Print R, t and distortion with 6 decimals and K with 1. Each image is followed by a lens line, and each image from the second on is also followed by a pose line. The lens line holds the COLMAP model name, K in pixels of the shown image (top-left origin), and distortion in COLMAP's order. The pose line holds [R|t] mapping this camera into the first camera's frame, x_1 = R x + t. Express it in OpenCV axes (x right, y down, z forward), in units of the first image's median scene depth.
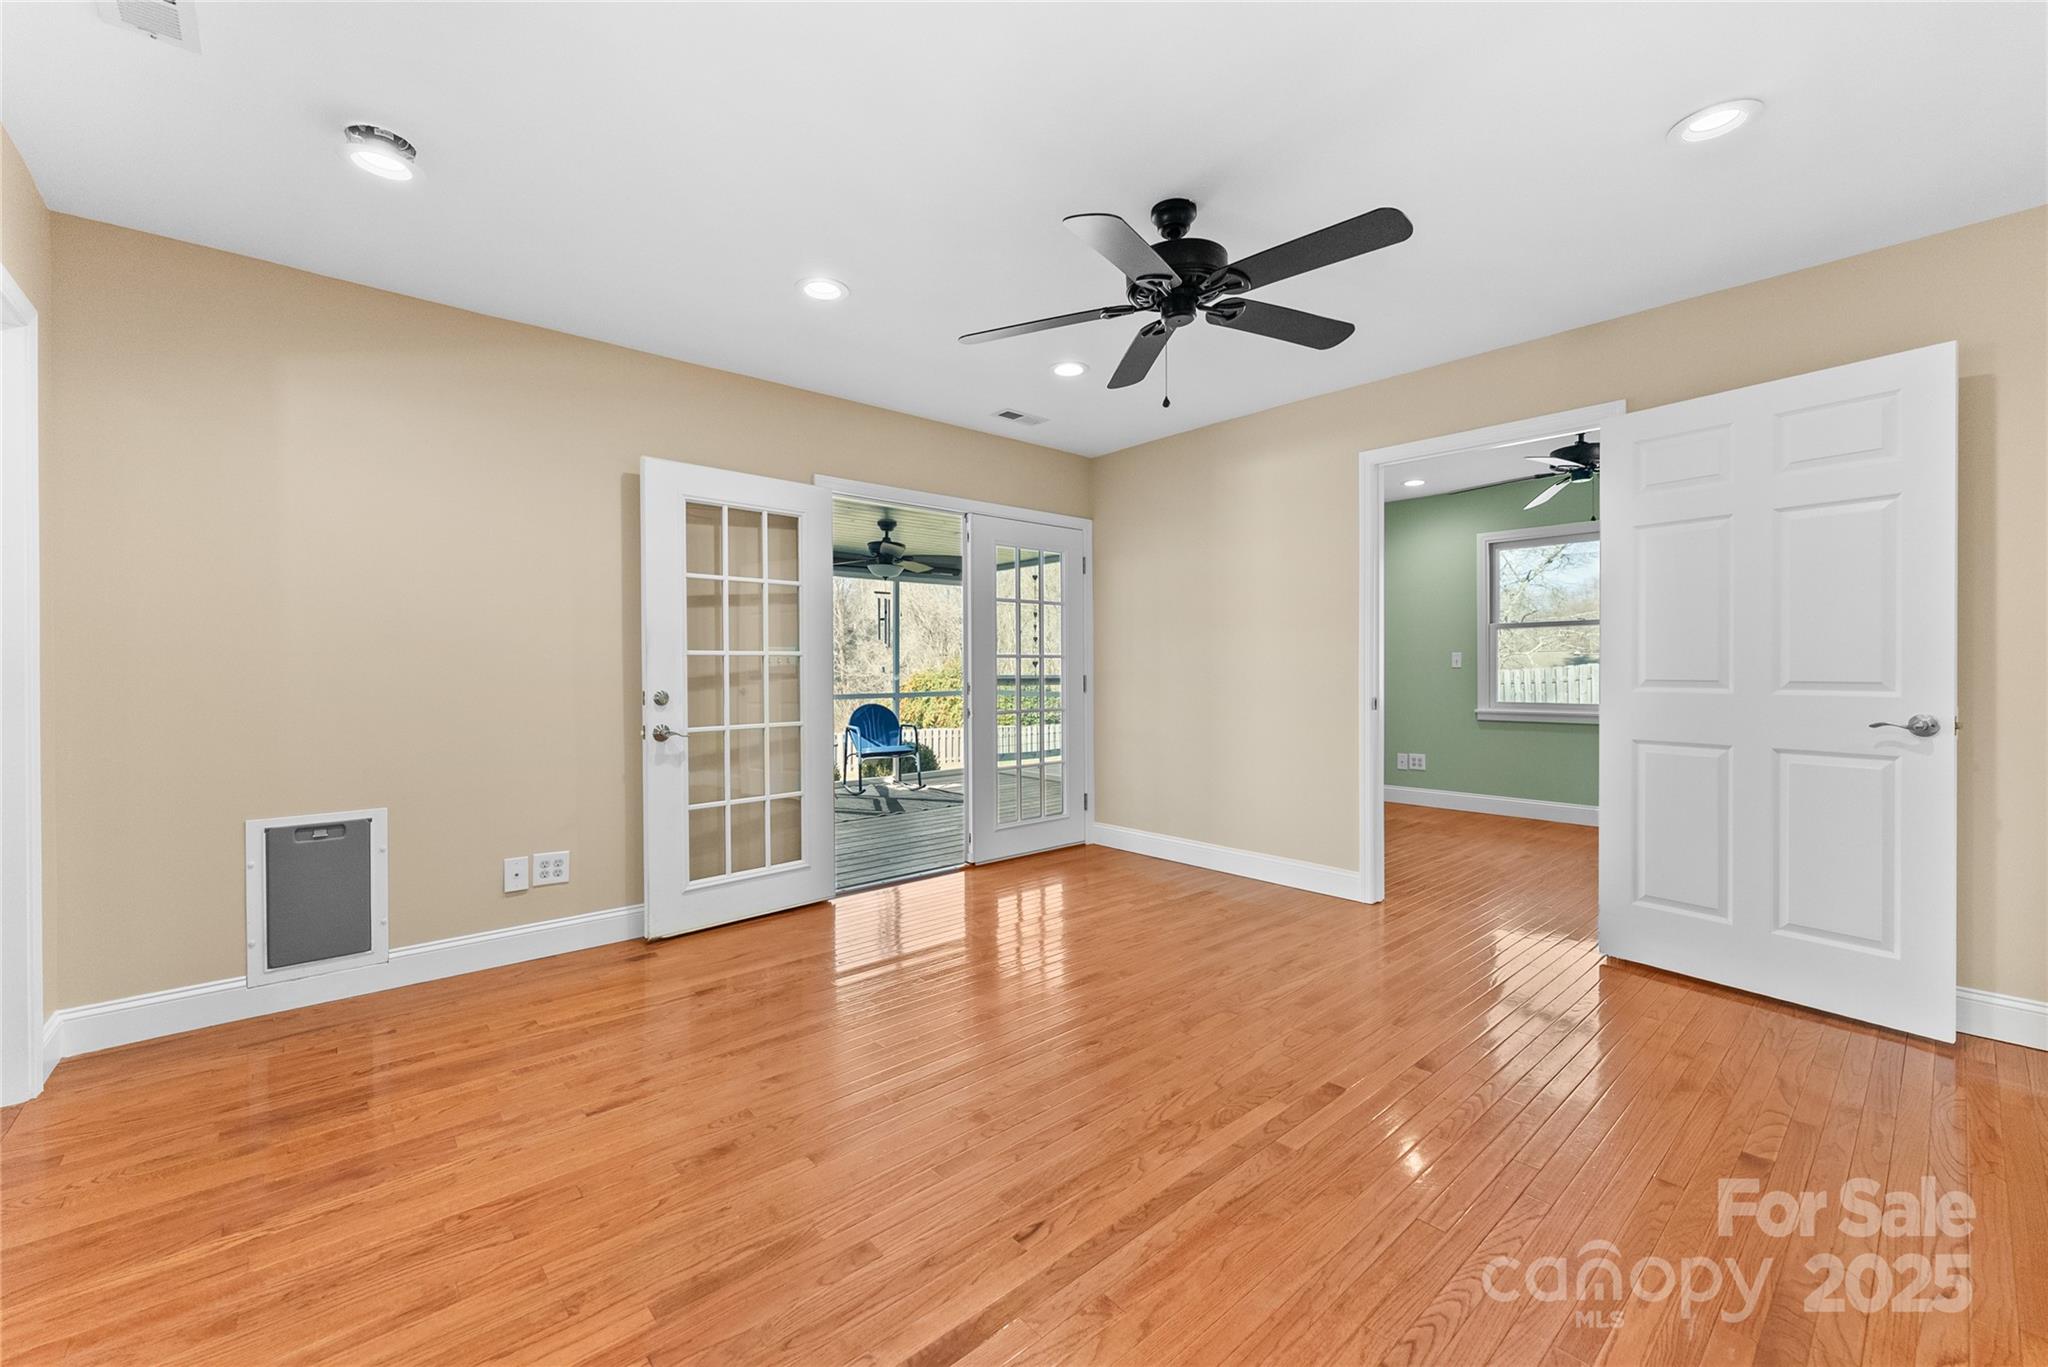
lens RADIAL K [[829.0, 0, 1026.7], [0, 829.0, 670.3], [0, 0, 1]] dist [-0.000835, 0.000136]
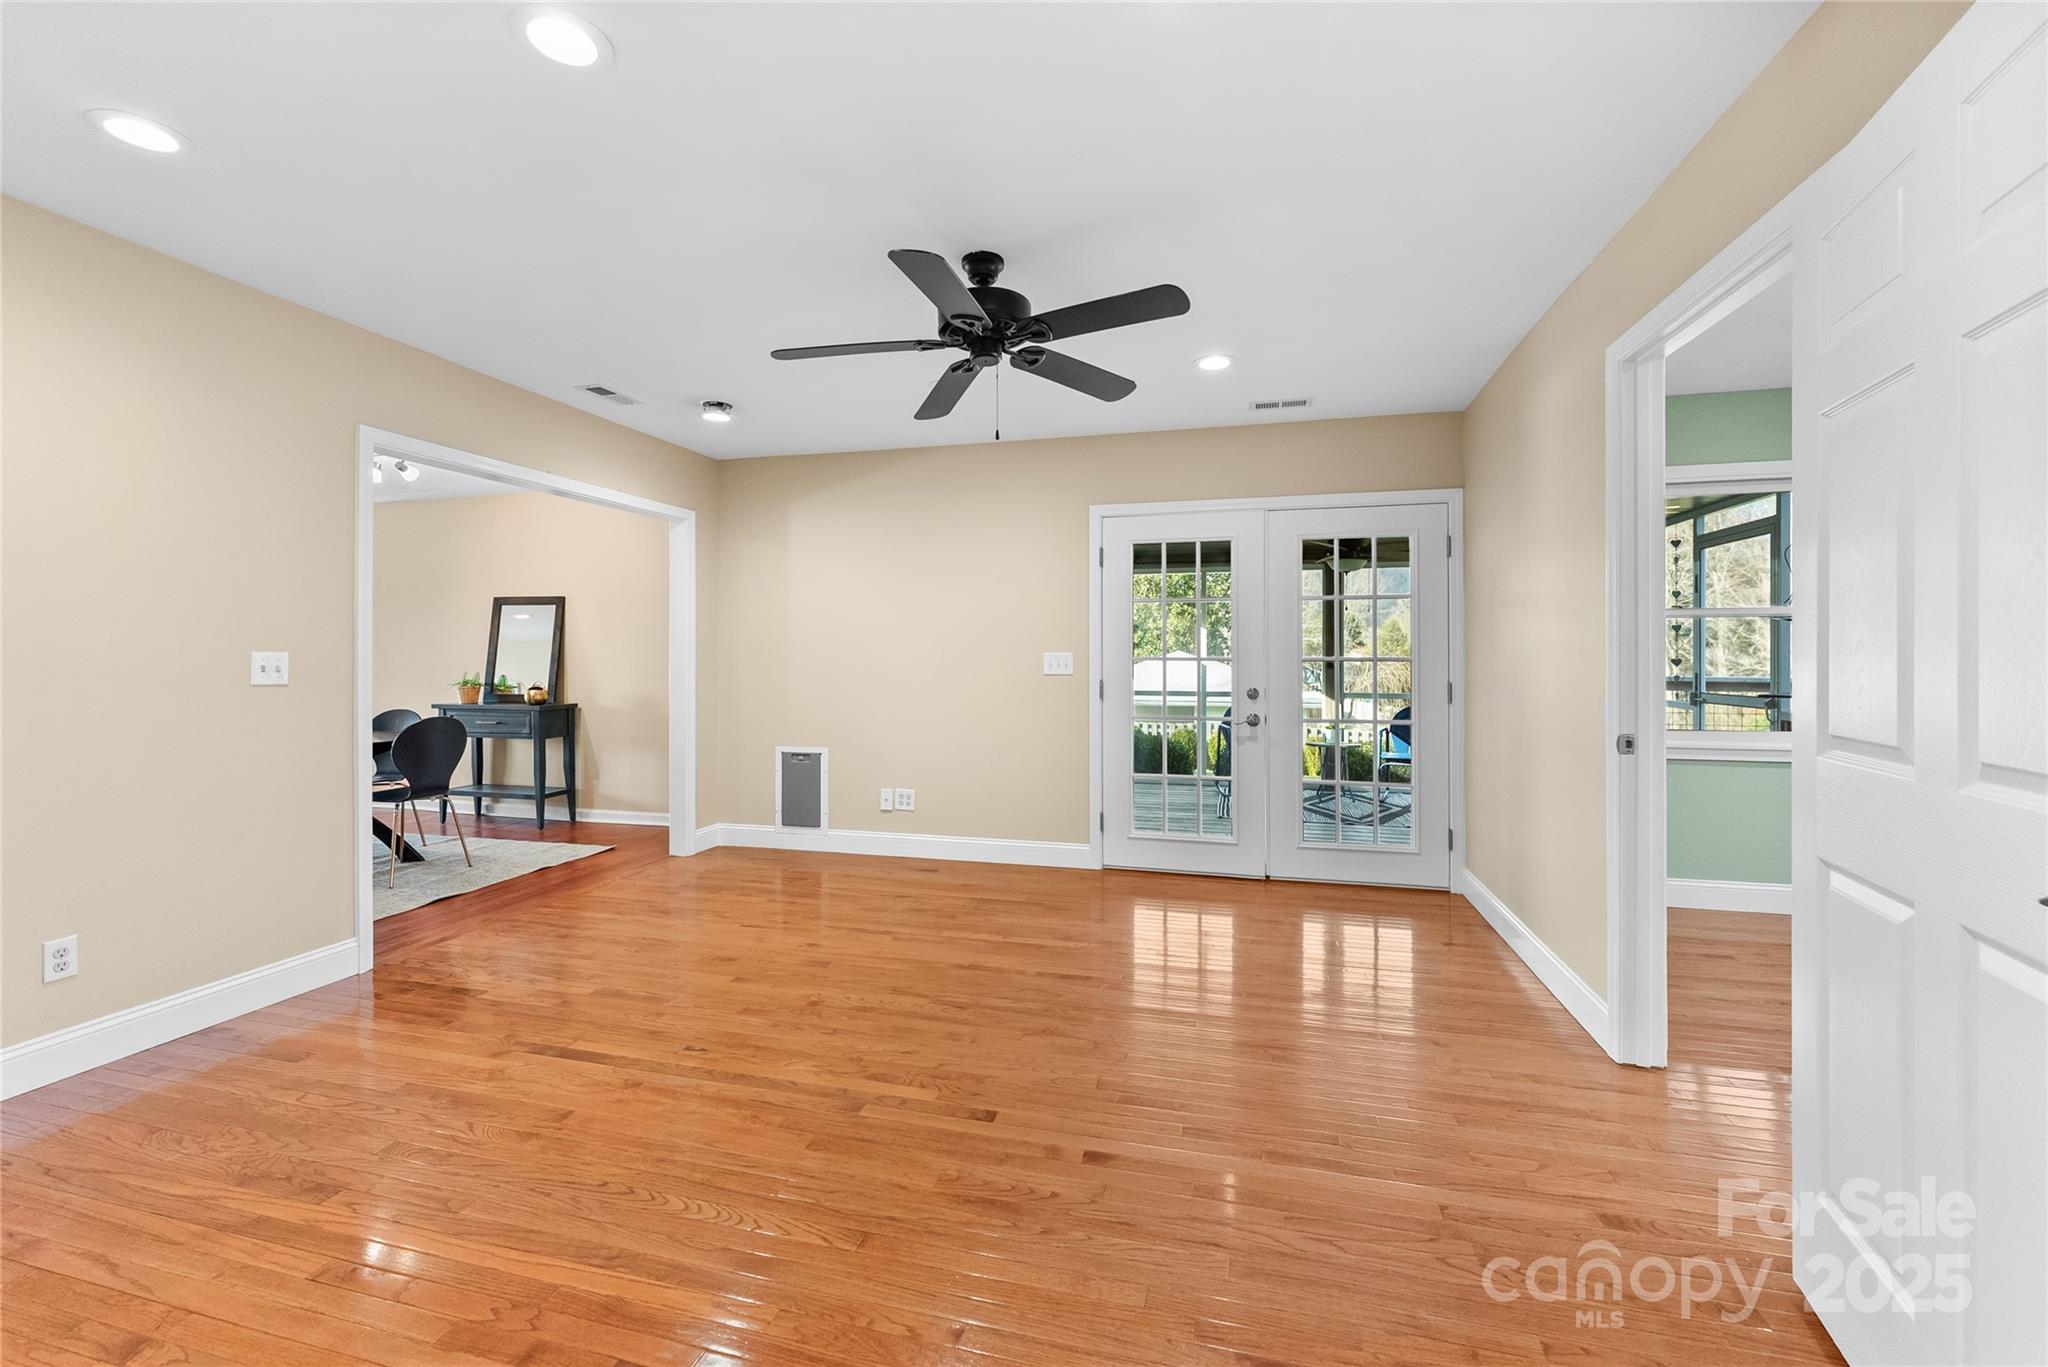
lens RADIAL K [[836.2, 0, 1028.4], [0, 836.2, 651.0], [0, 0, 1]] dist [0.002465, 0.000268]
pose [[0.555046, -0.000567, -0.831820, 1.115107], [-0.005093, 0.999979, -0.004080, -0.041389], [0.831804, 0.006501, 0.555031, 0.438036]]
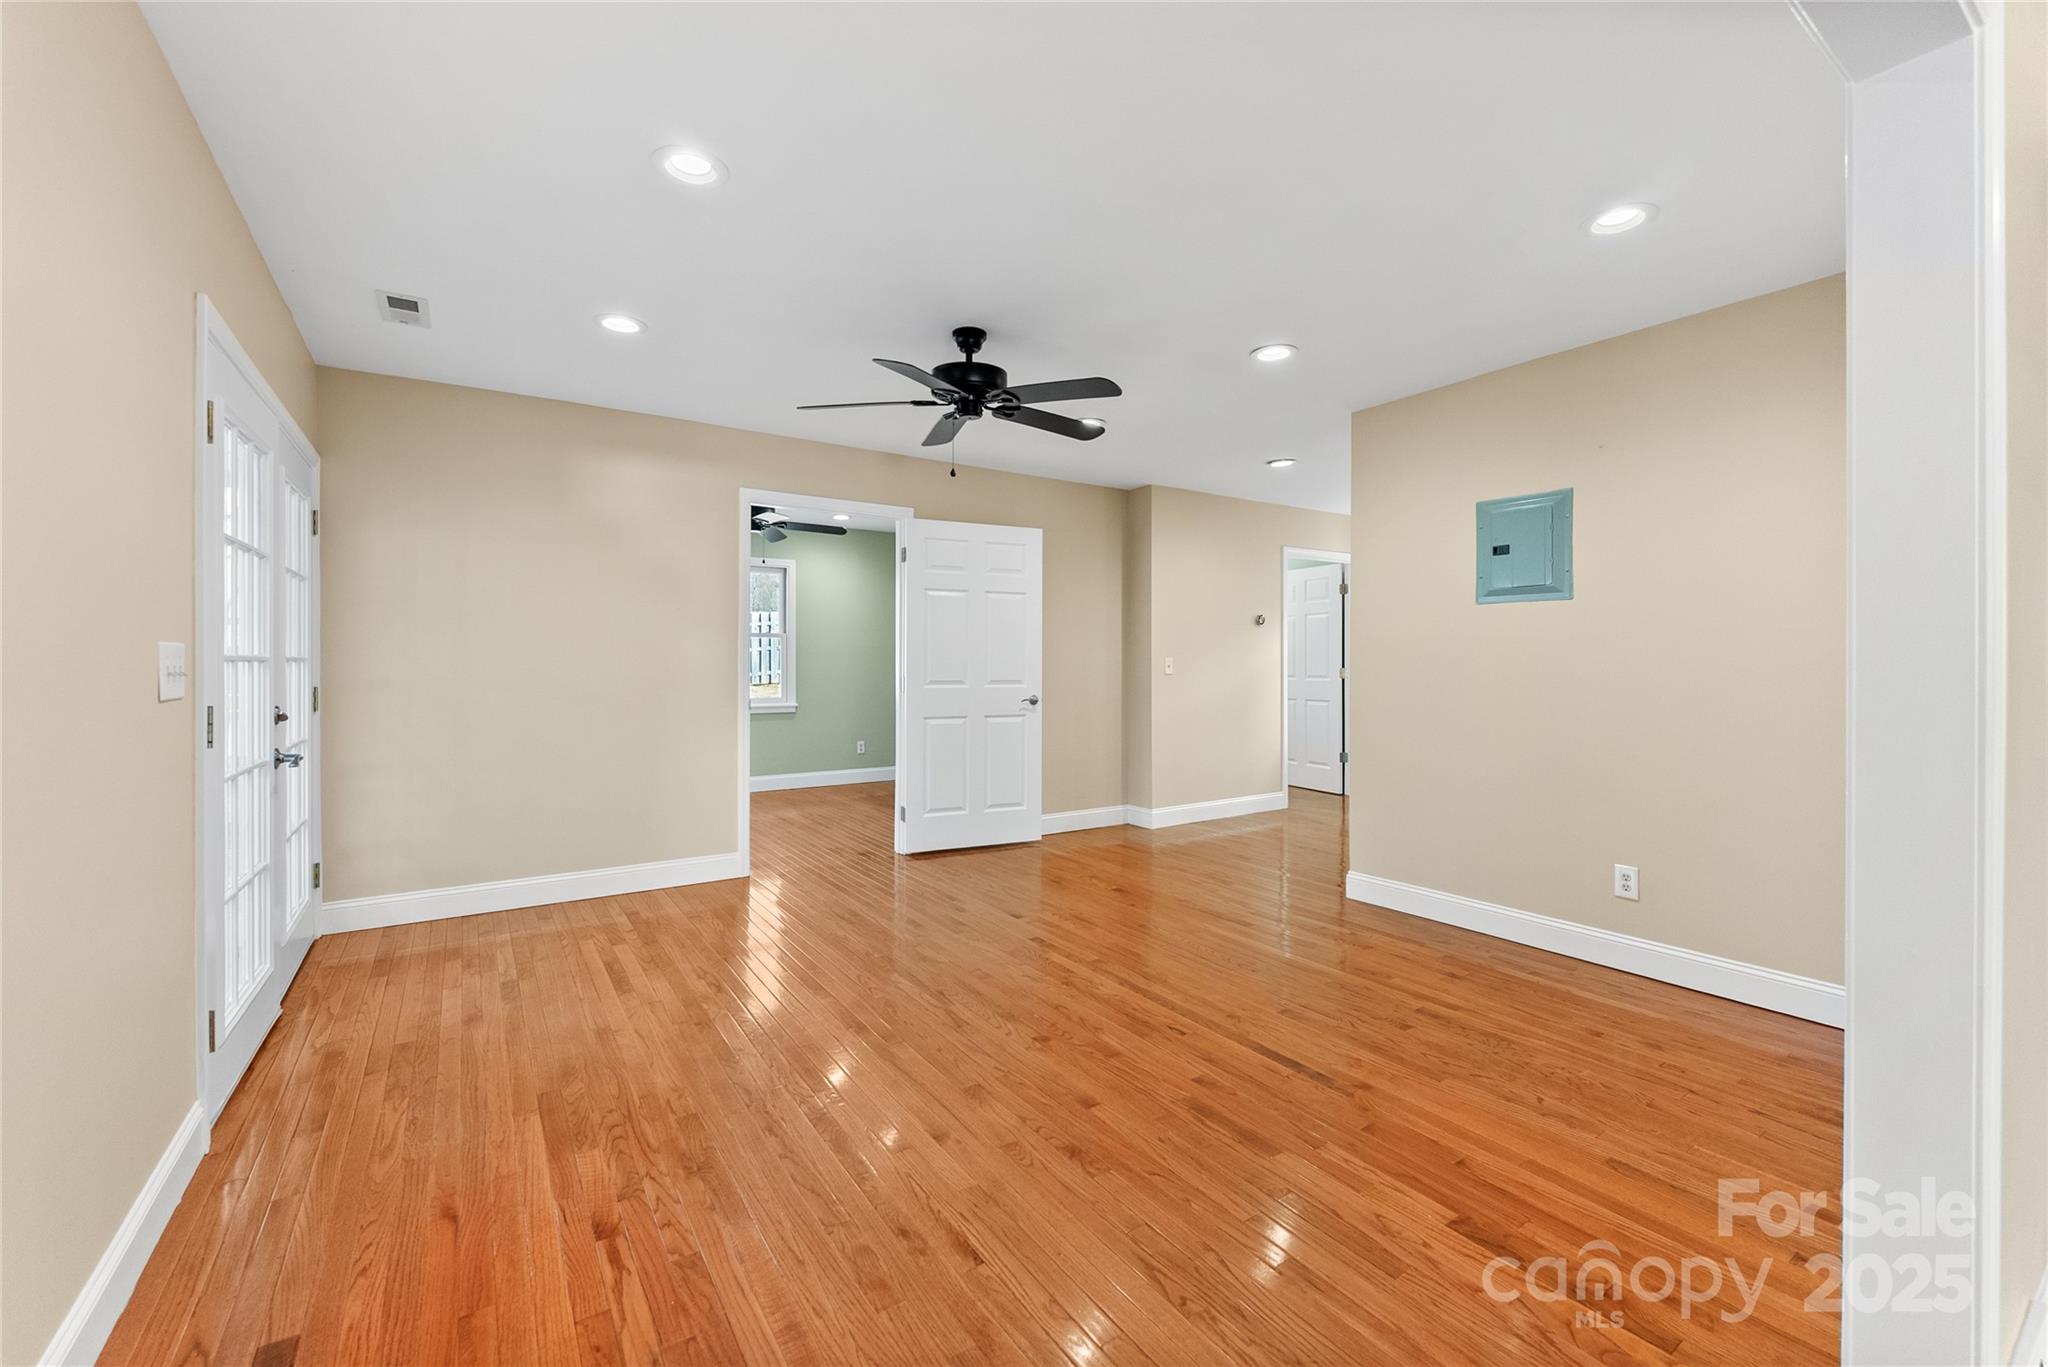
lens RADIAL K [[829.0, 0, 1026.7], [0, 829.0, 670.3], [0, 0, 1]] dist [-0.000835, 0.000136]
pose [[0.131511, -0.003441, 0.991309, -1.110704], [0.001009, 0.999994, 0.003337, -0.021030], [-0.991314, 0.000562, 0.131514, 0.730738]]
